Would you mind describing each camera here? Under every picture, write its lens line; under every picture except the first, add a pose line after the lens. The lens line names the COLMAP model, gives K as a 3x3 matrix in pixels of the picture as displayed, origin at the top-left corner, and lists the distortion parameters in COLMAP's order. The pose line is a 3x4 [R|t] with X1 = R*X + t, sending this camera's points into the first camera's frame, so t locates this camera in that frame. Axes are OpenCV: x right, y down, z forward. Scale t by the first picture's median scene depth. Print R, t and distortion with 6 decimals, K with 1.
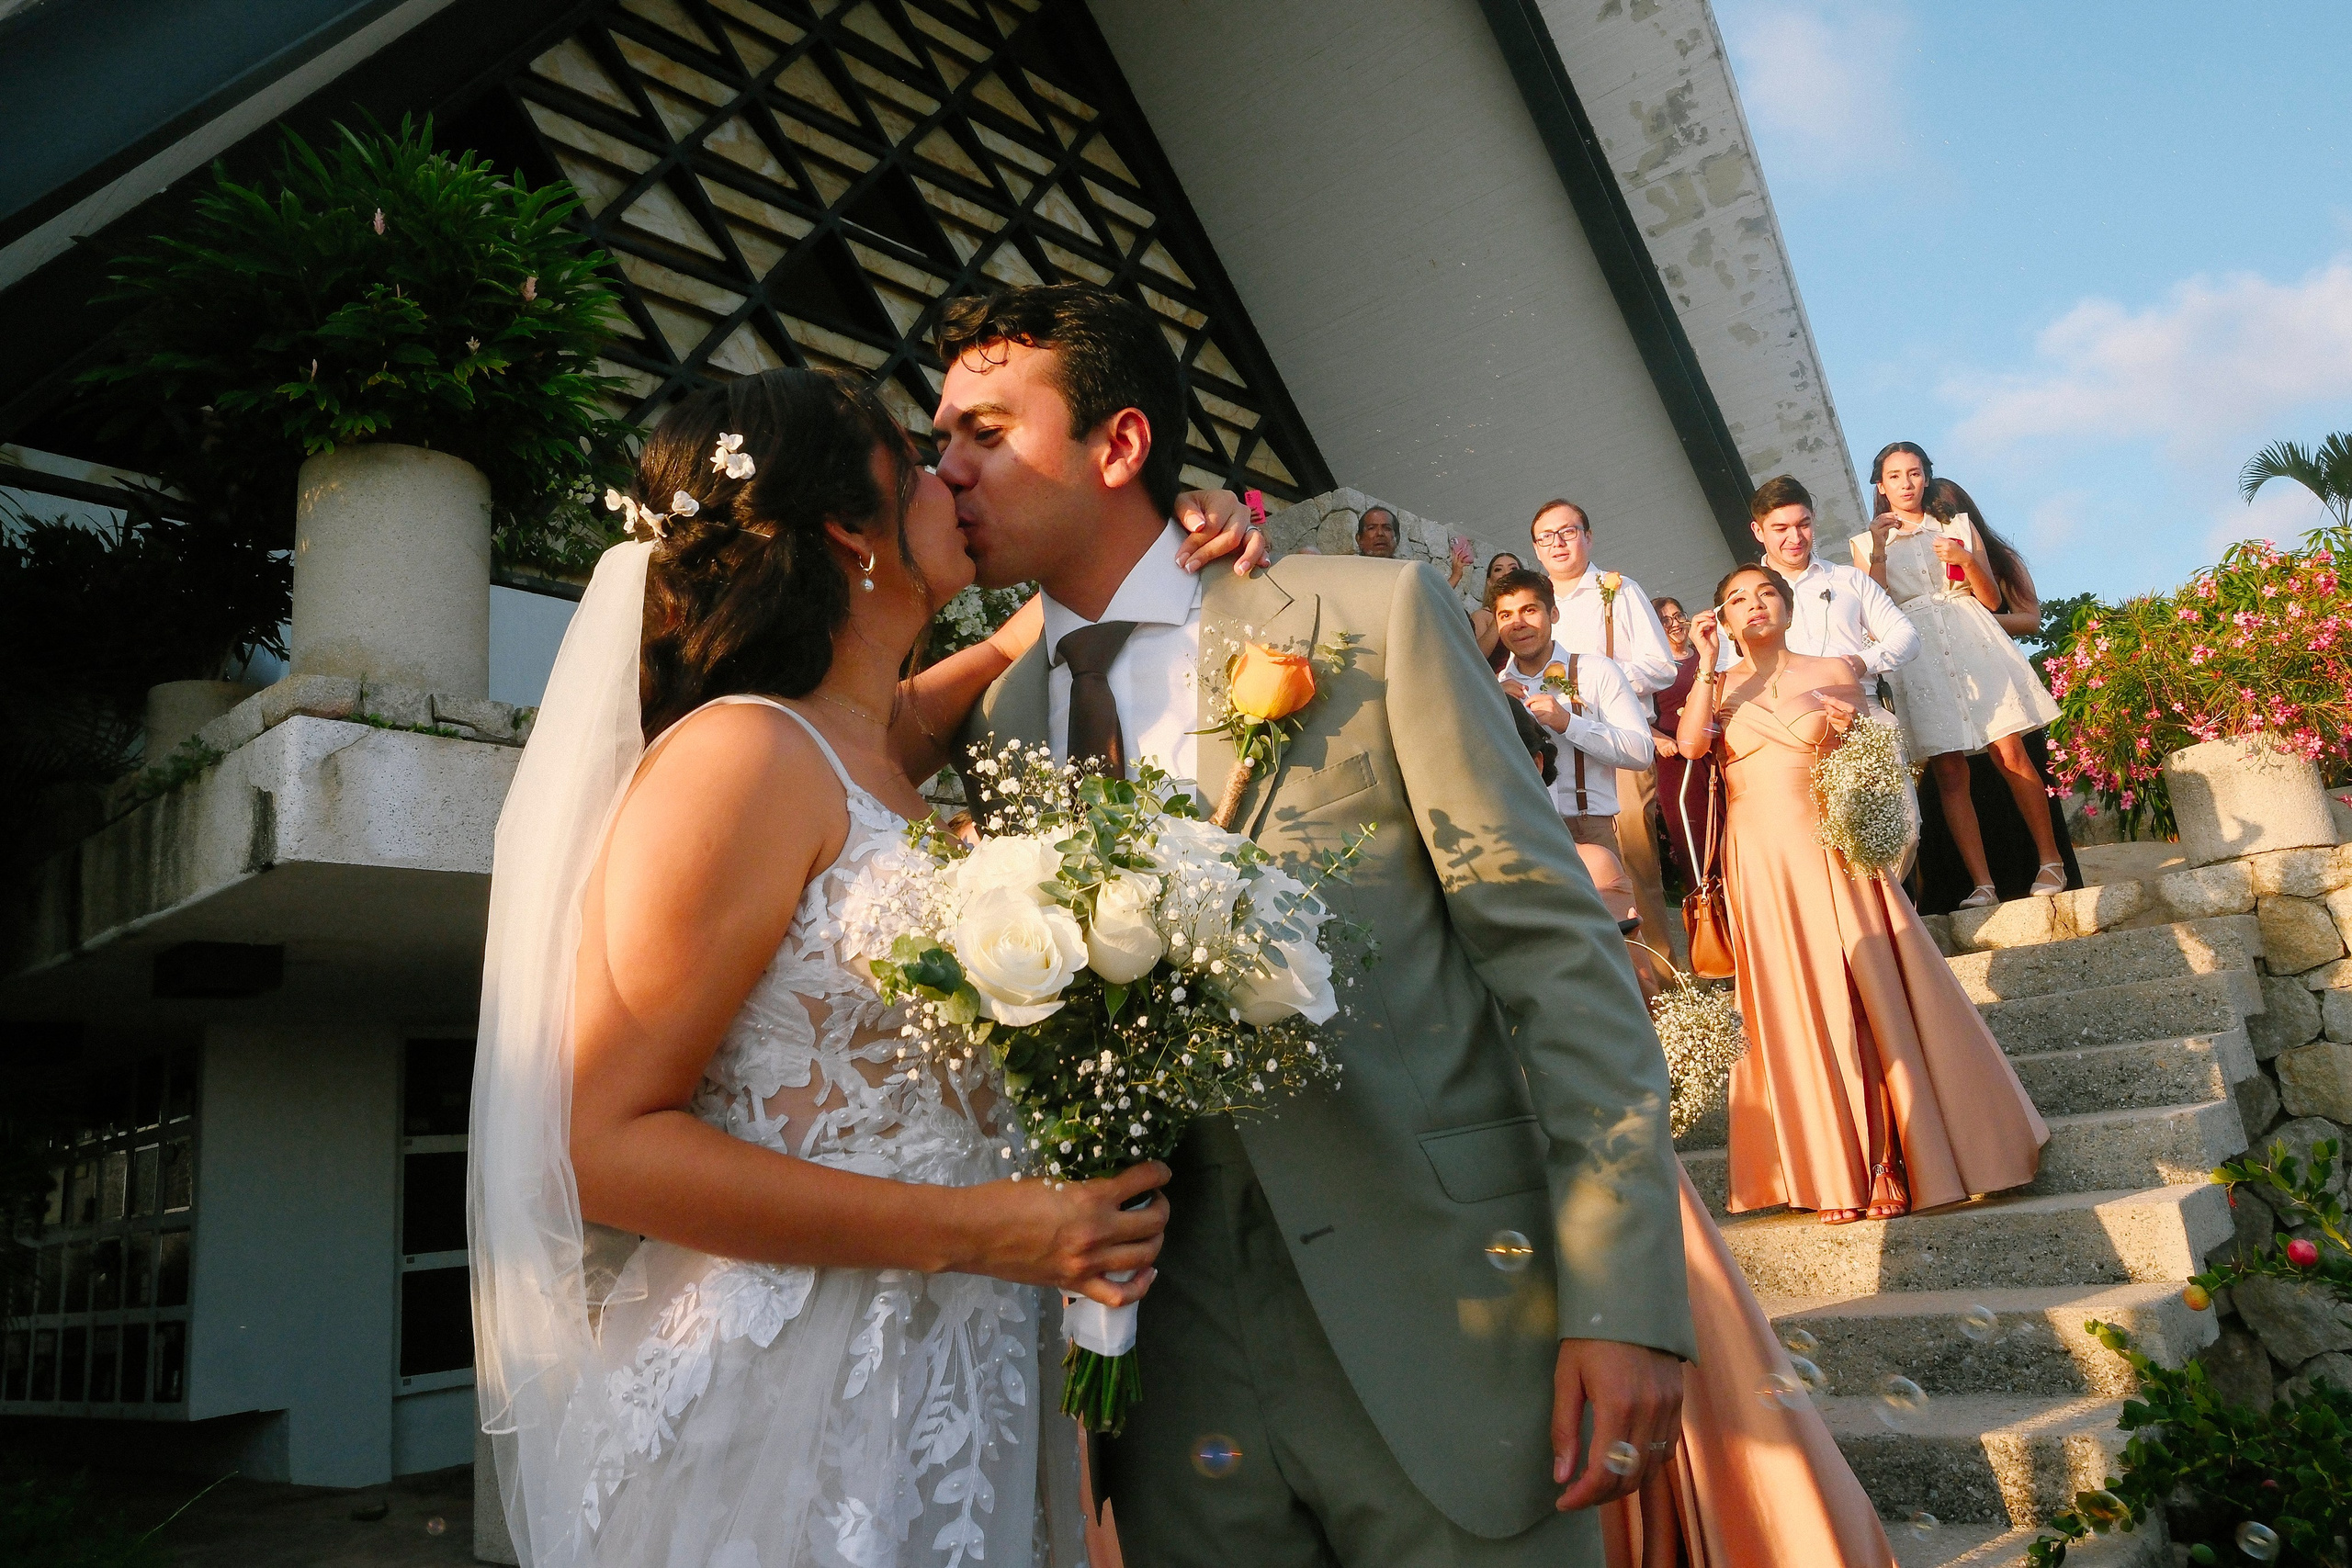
lens RADIAL K [[1587.8, 0, 1223.9], [0, 1587.8, 755.5], [0, 0, 1]] dist [-0.027331, 0.014871]
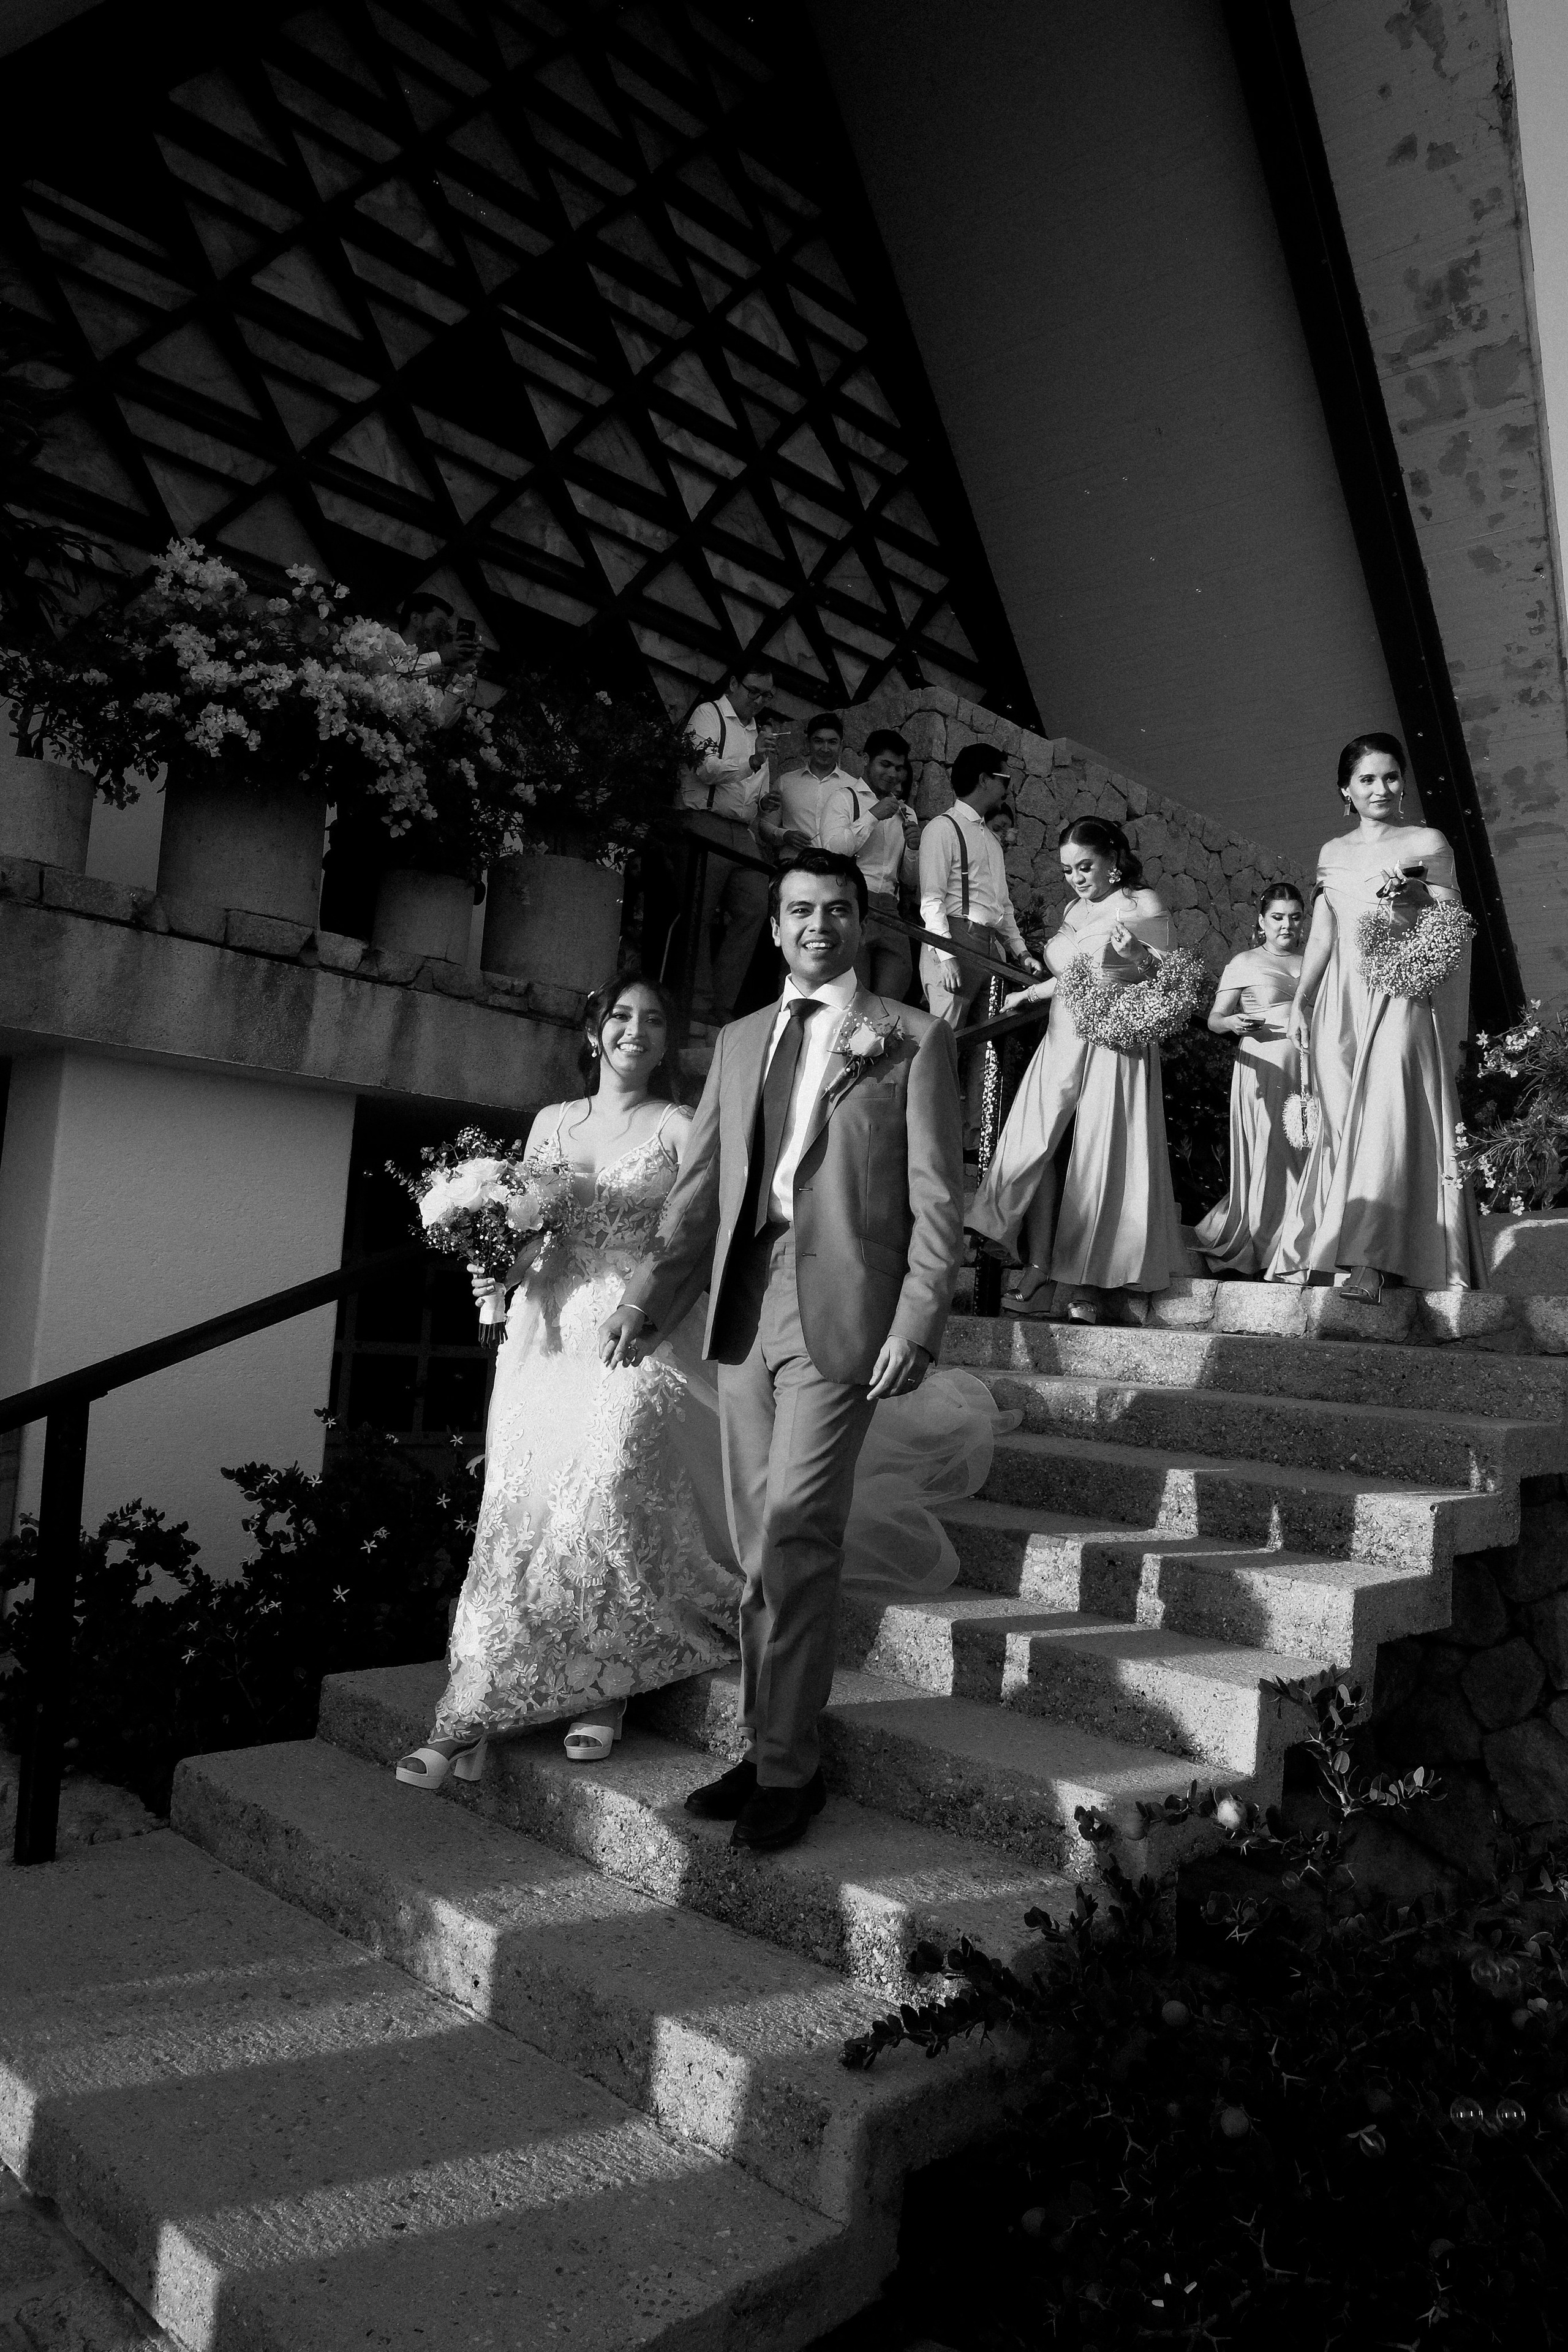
lens RADIAL K [[1588.0, 0, 799.1], [0, 1588.0, 1167.6], [0, 0, 1]] dist [-0.027331, 0.014871]
pose [[0.981799, 0.167623, -0.089292, 0.089471], [-0.150191, 0.973014, 0.175177, -0.032017], [0.116246, -0.158578, 0.980479, 0.027629]]
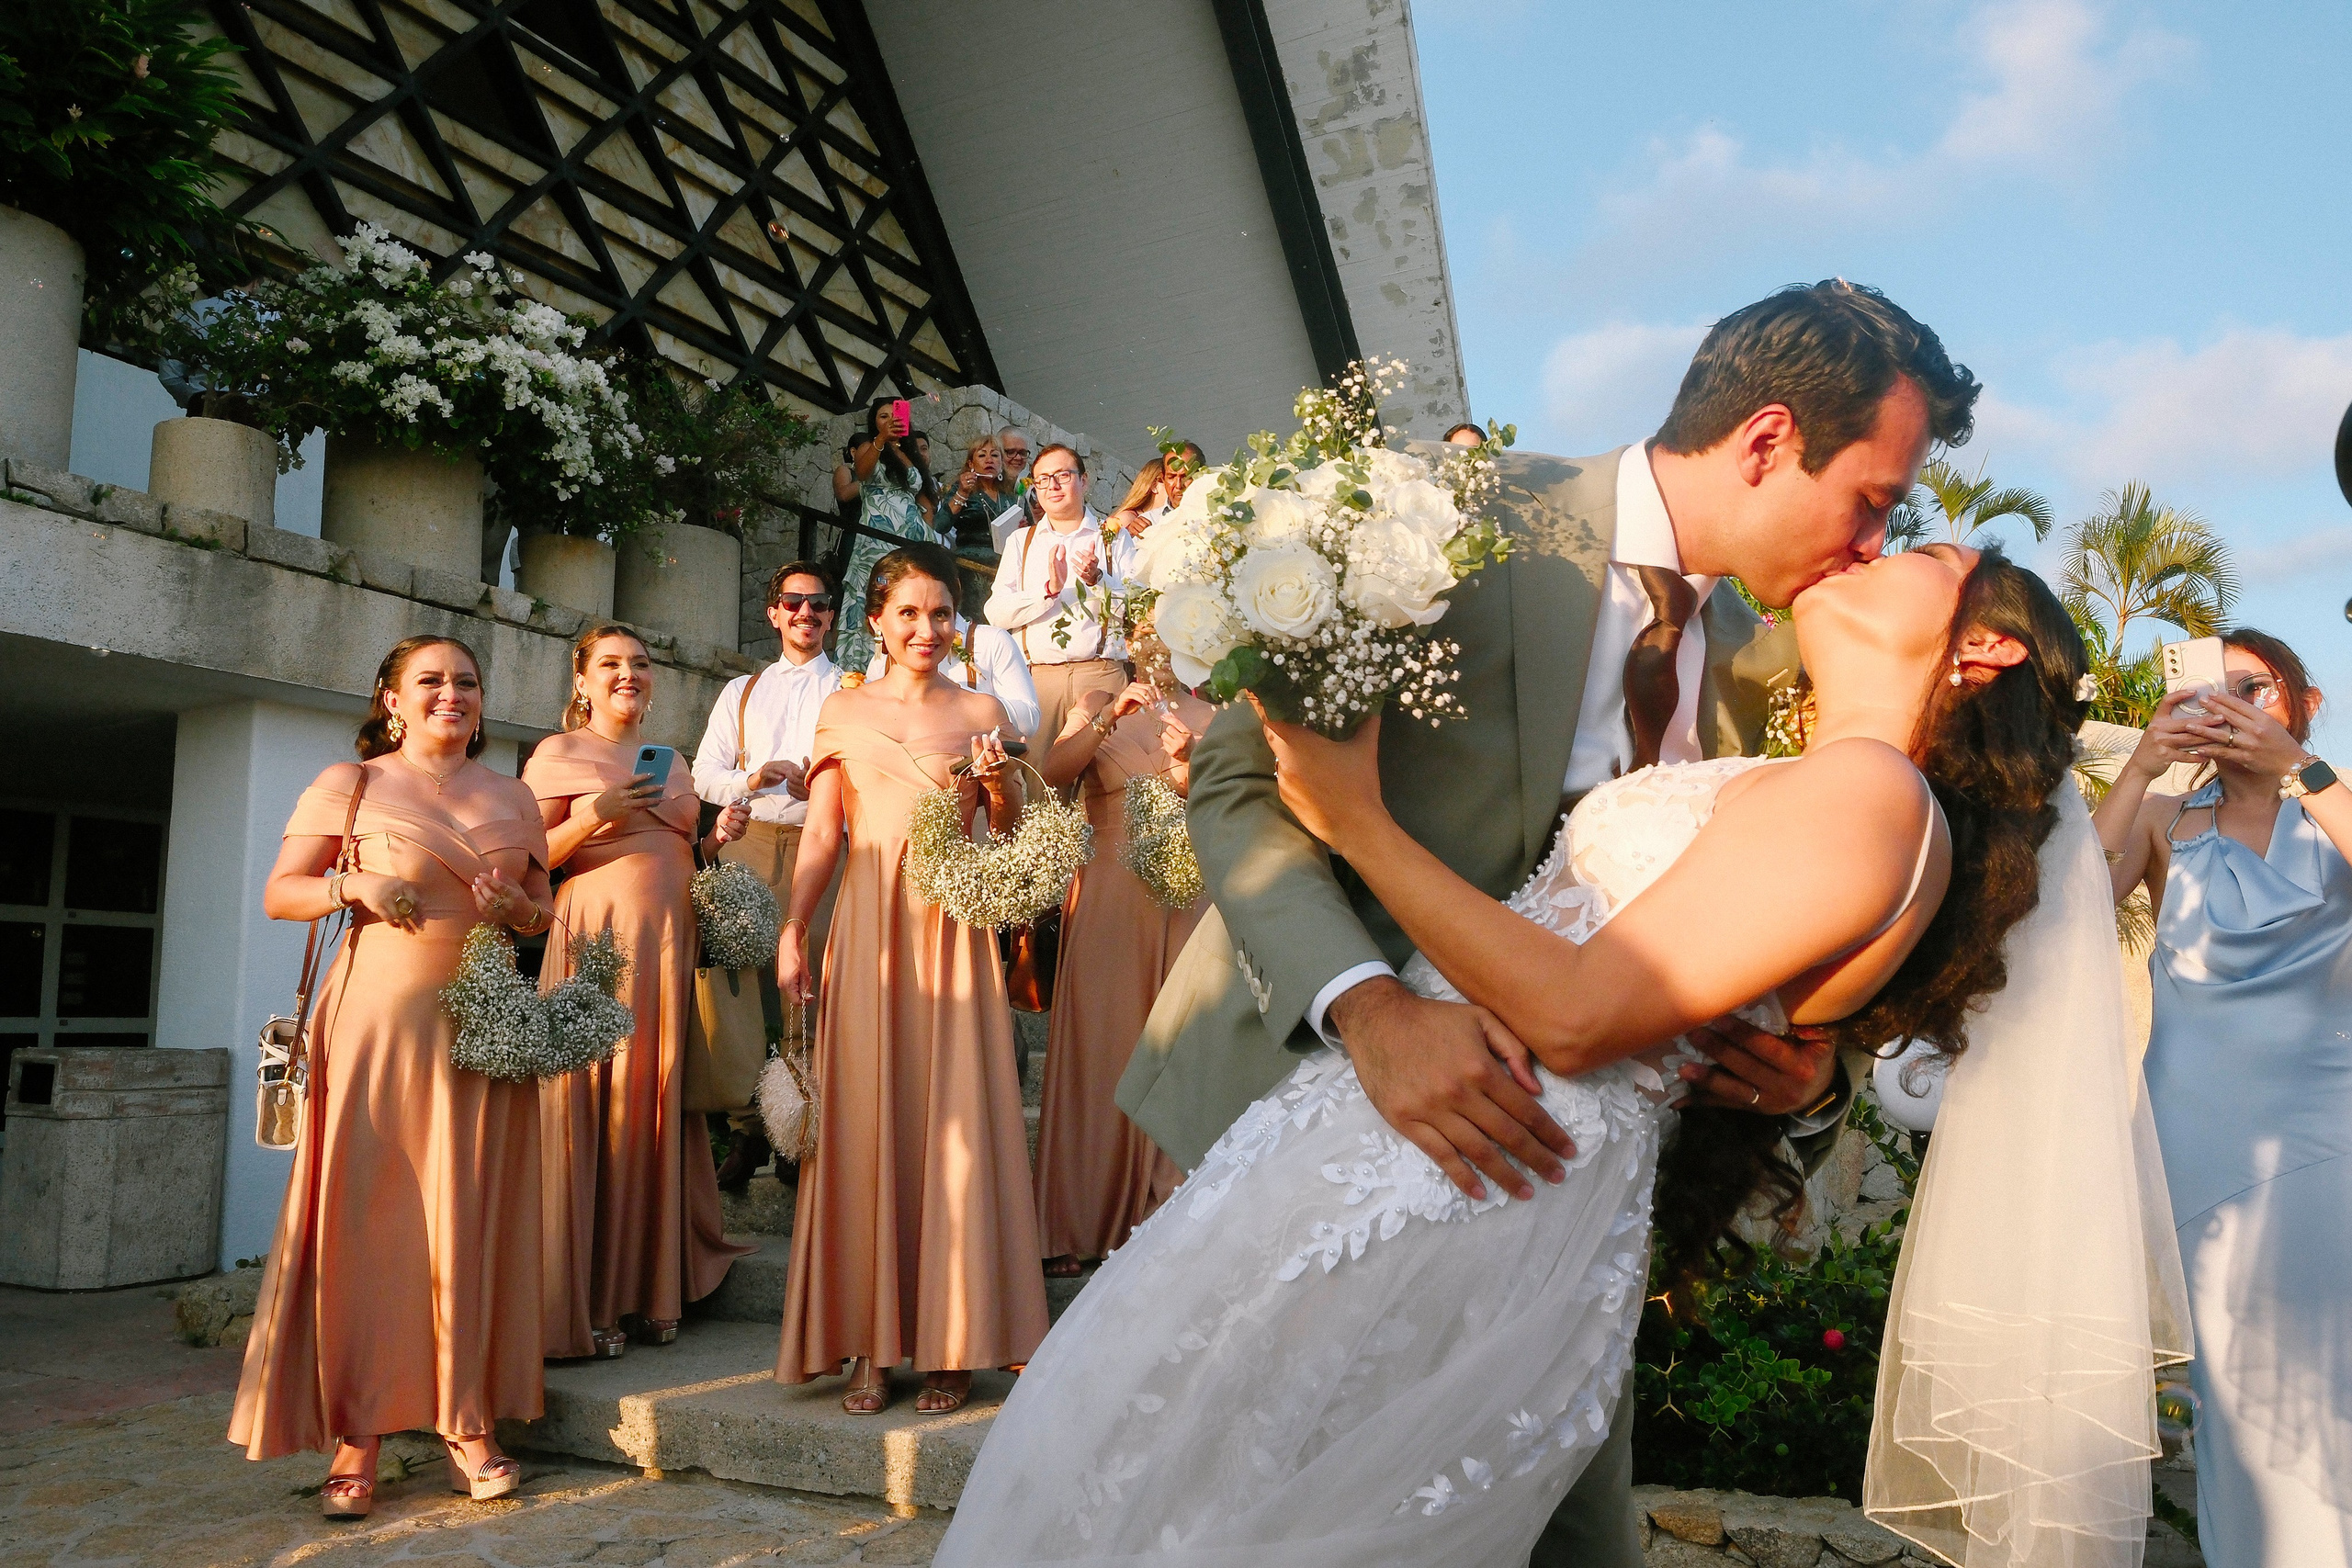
lens RADIAL K [[1587.8, 0, 1174.7], [0, 1587.8, 801.7], [0, 0, 1]] dist [-0.027331, 0.014871]
pose [[0.976392, 0.110024, 0.185888, 0.026017], [-0.127340, 0.988304, 0.083903, -0.000346], [-0.174482, -0.105593, 0.978982, -0.054482]]
